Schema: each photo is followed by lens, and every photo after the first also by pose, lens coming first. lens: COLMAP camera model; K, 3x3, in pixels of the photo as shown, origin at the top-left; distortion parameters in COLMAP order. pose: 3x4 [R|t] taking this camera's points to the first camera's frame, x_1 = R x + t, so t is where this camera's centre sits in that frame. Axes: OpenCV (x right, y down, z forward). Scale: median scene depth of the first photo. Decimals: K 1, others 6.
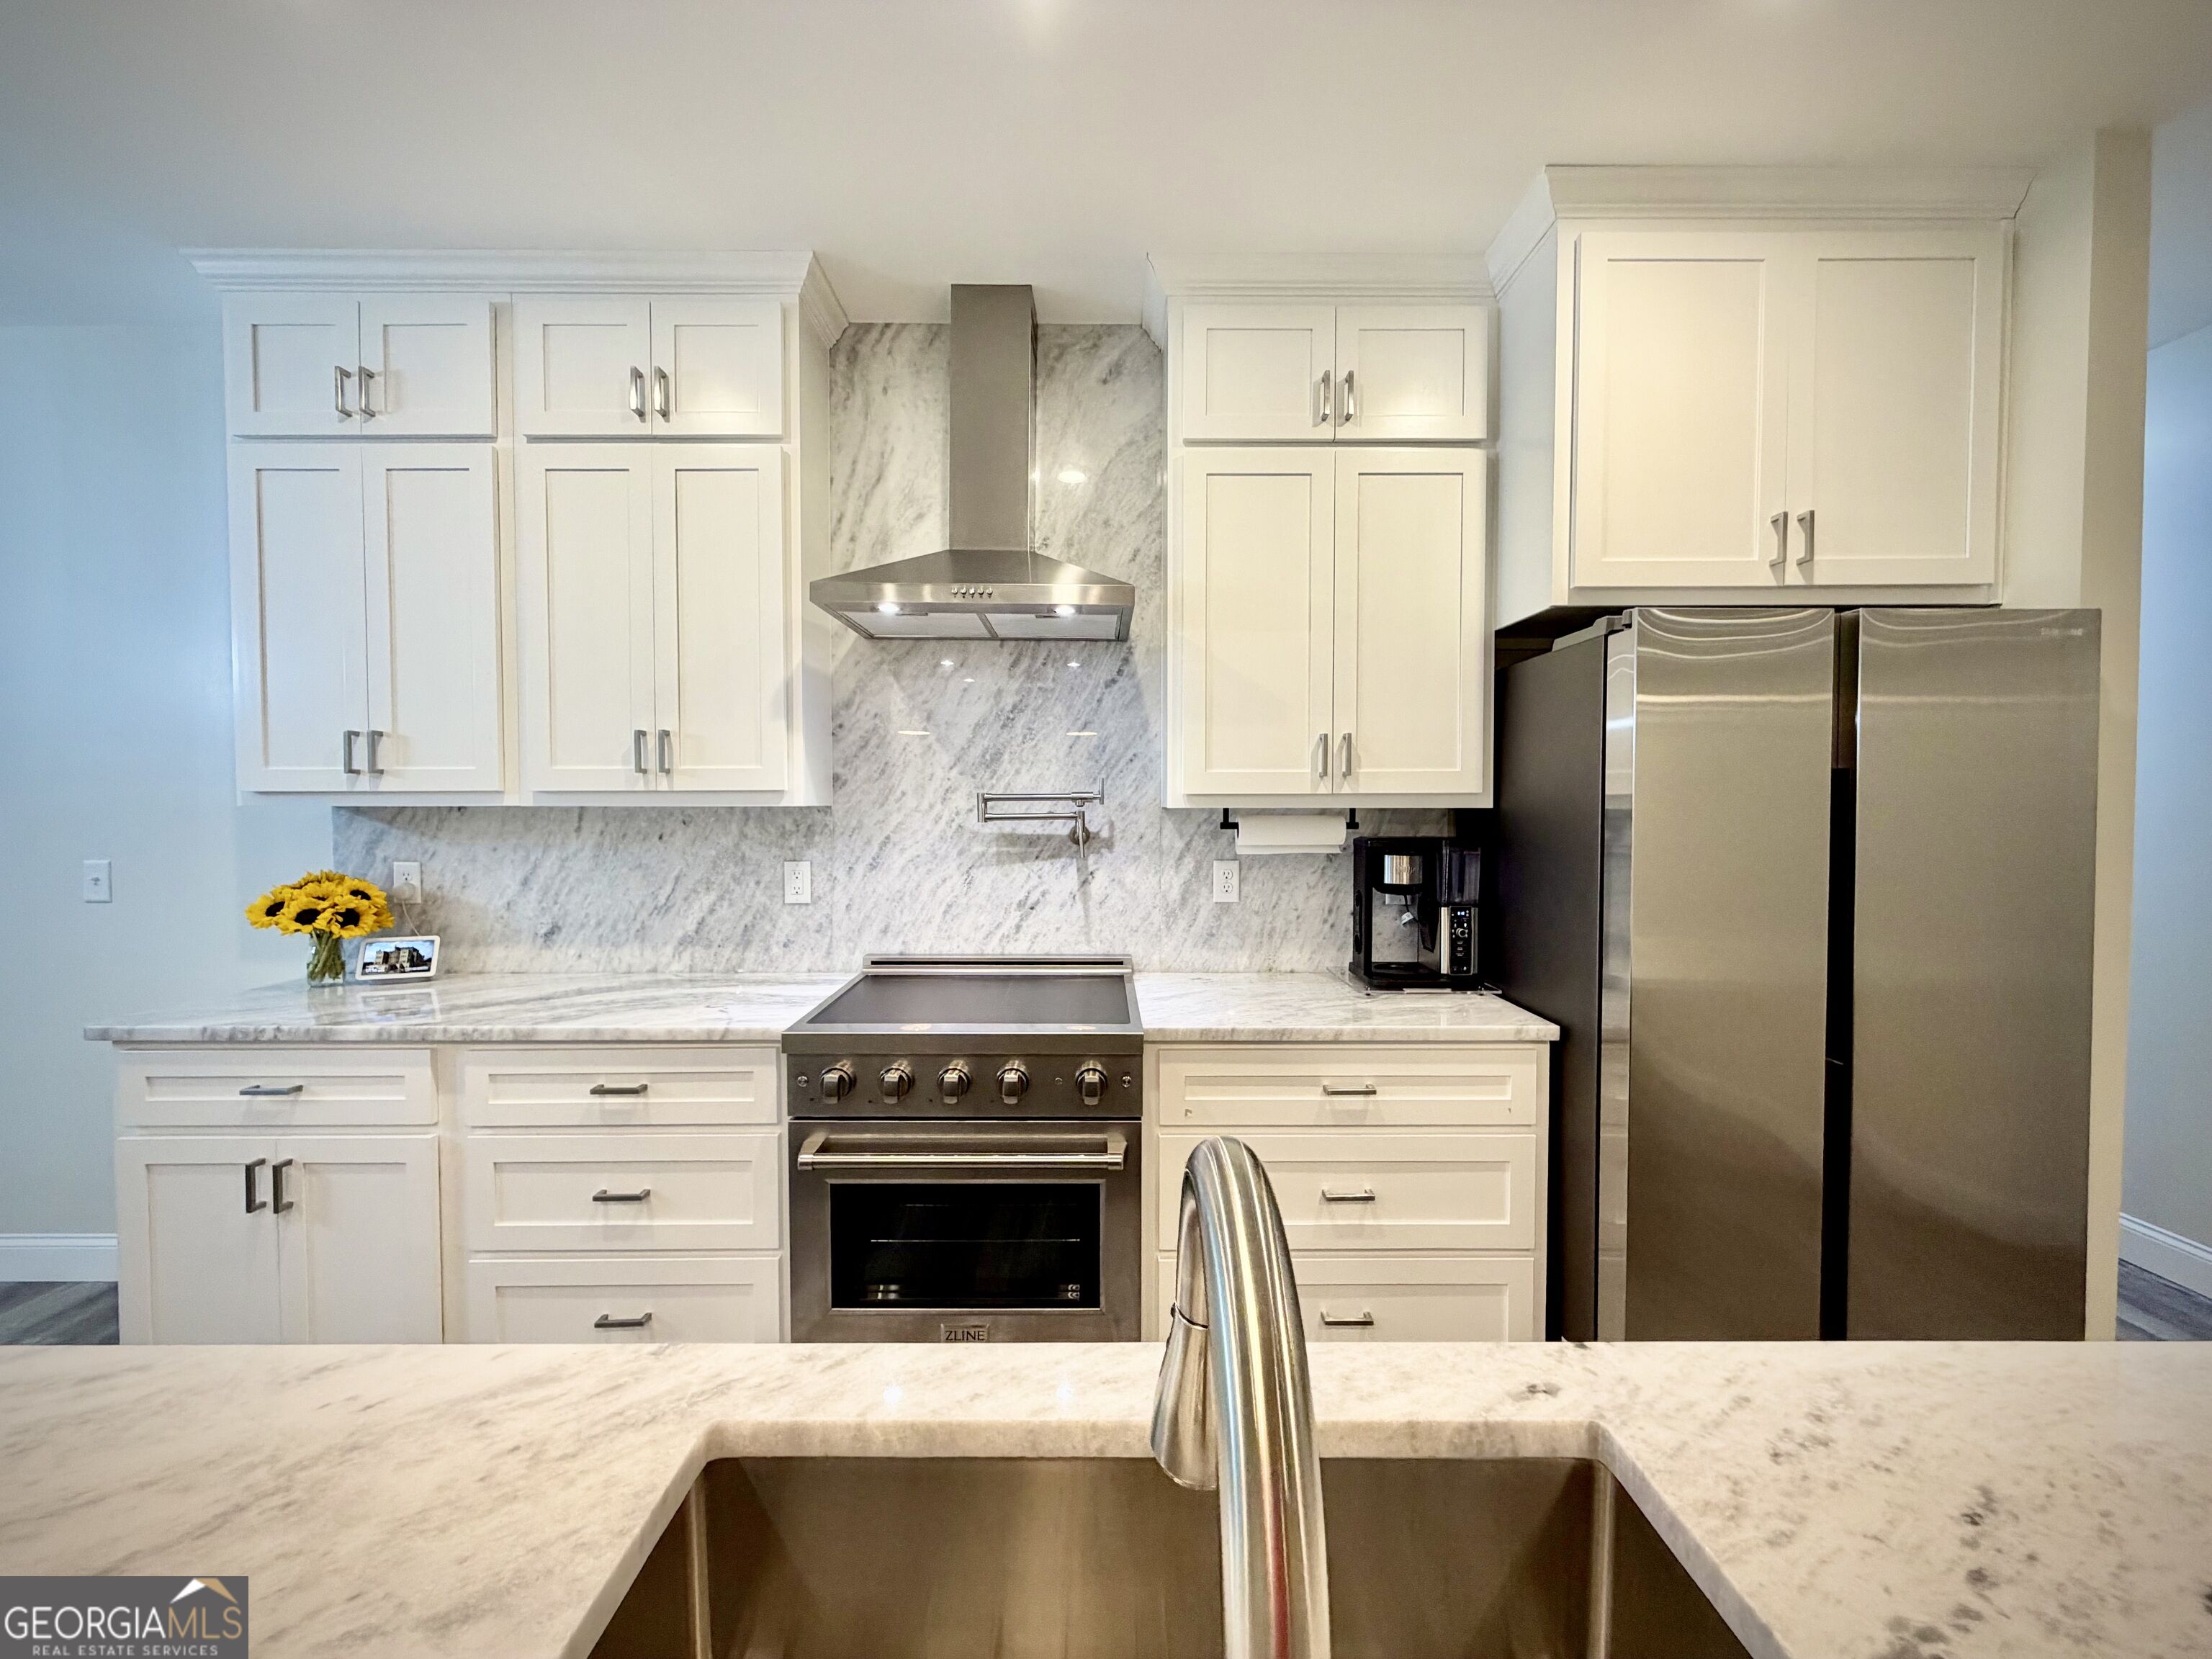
lens RADIAL K [[882.1, 0, 1102.1], [0, 882.1, 824.5], [0, 0, 1]] dist [-0.000643, 0.000392]
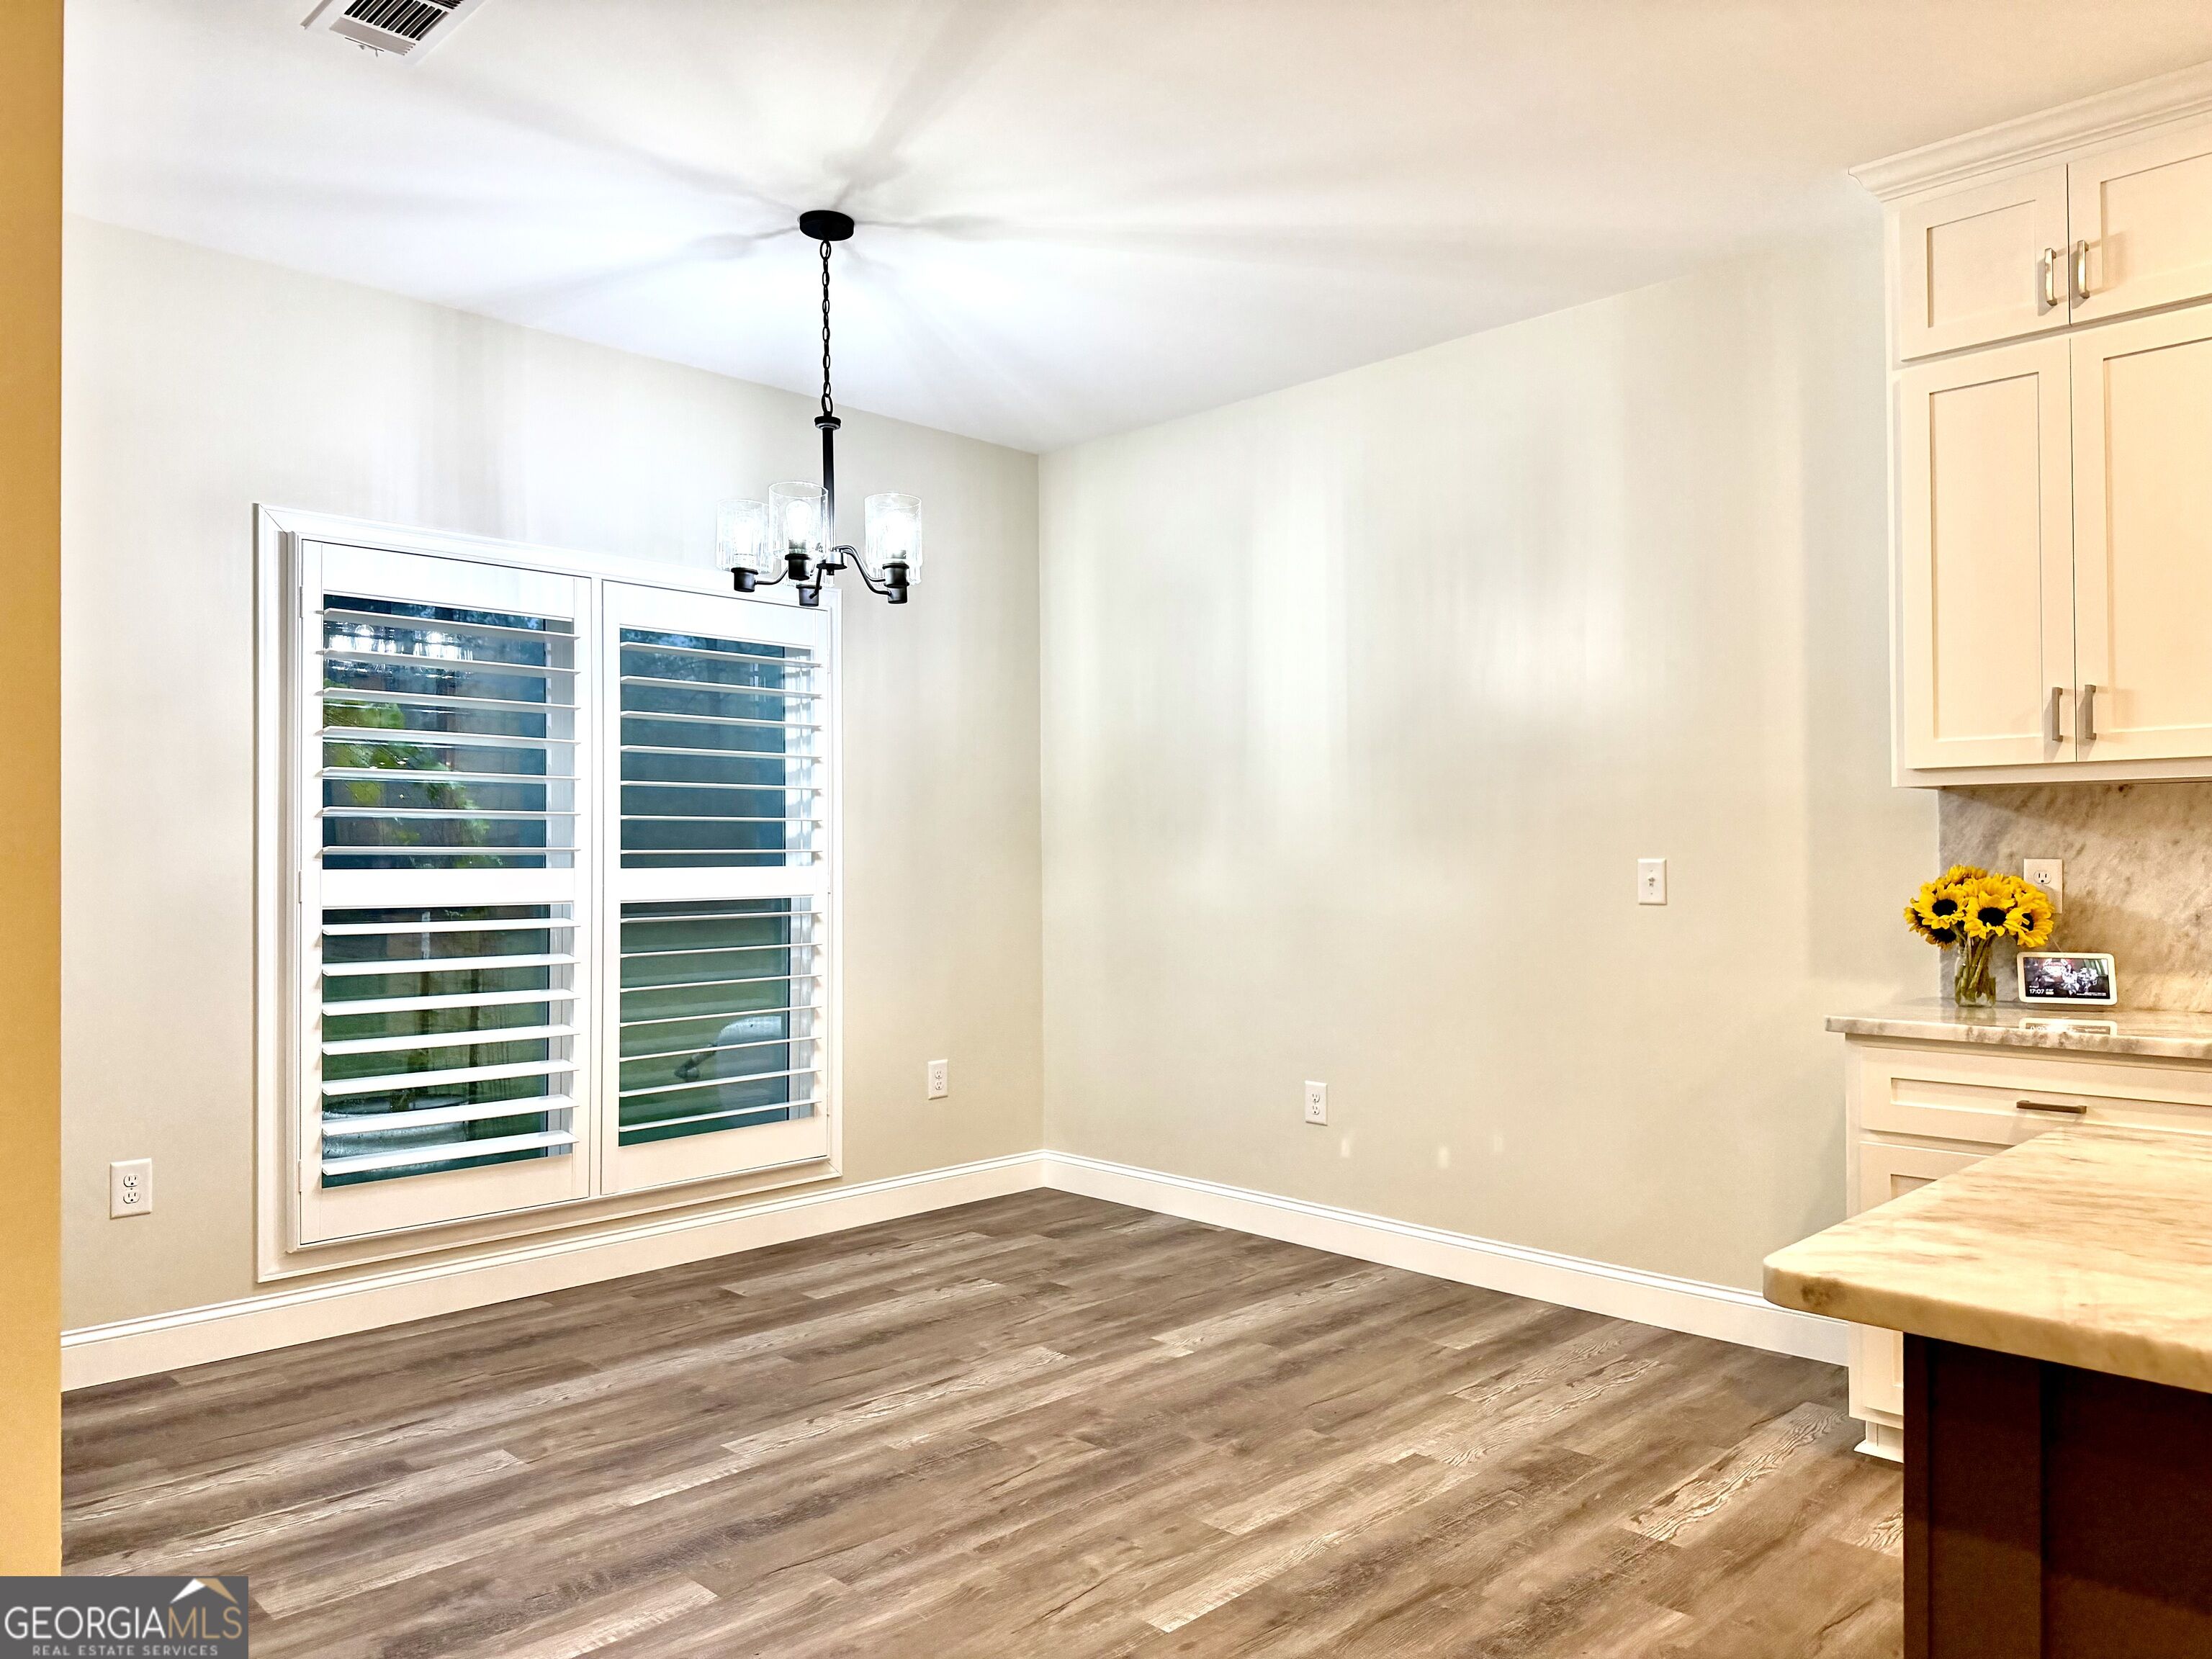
lens RADIAL K [[1575.7, 0, 1109.8], [0, 1575.7, 835.1], [0, 0, 1]] dist [0.007359, 0.000210]
pose [[0.705567, -0.013016, -0.708524, -0.381690], [-0.011472, 0.999490, -0.029785, 0.072045], [0.708551, 0.029144, 0.705058, -0.561673]]
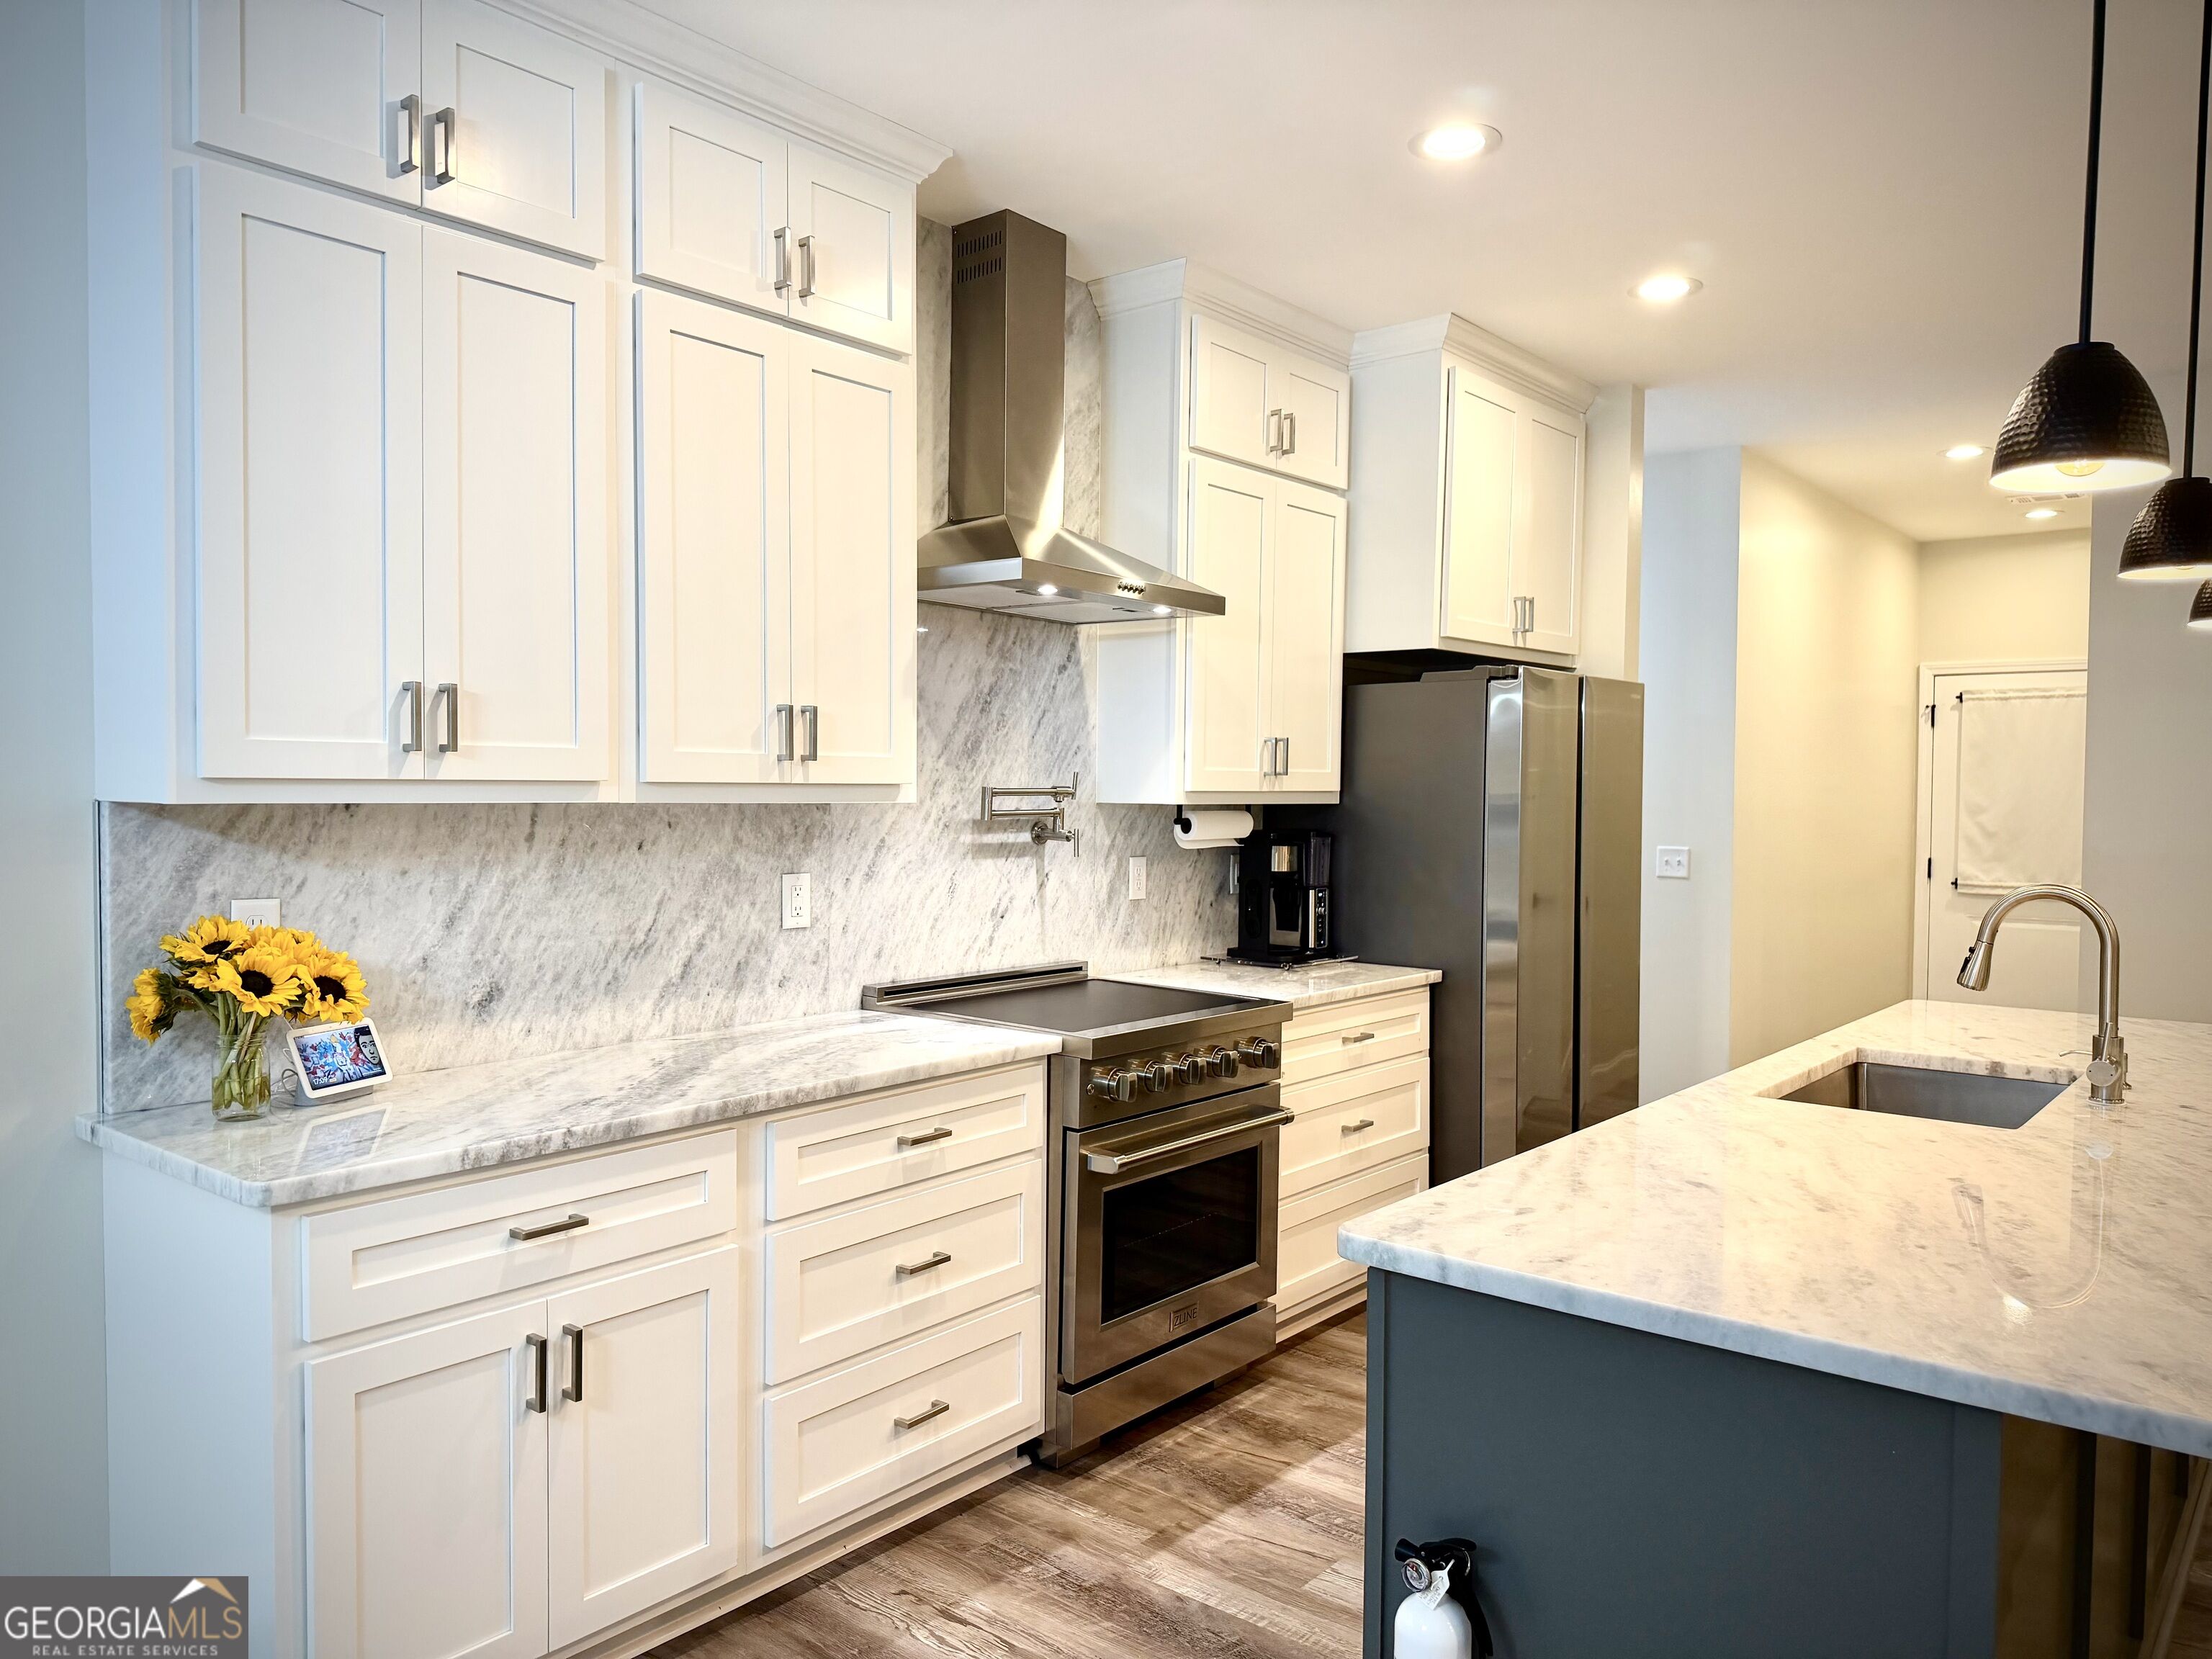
lens RADIAL K [[1550.7, 0, 1085.6], [0, 1550.7, 835.7], [0, 0, 1]] dist [0.136504, -0.206806]
pose [[0.643212, -0.017485, 0.765488, -1.224899], [0.008963, 0.999843, 0.015307, -0.009809], [-0.765635, -0.002984, 0.643268, -0.068978]]
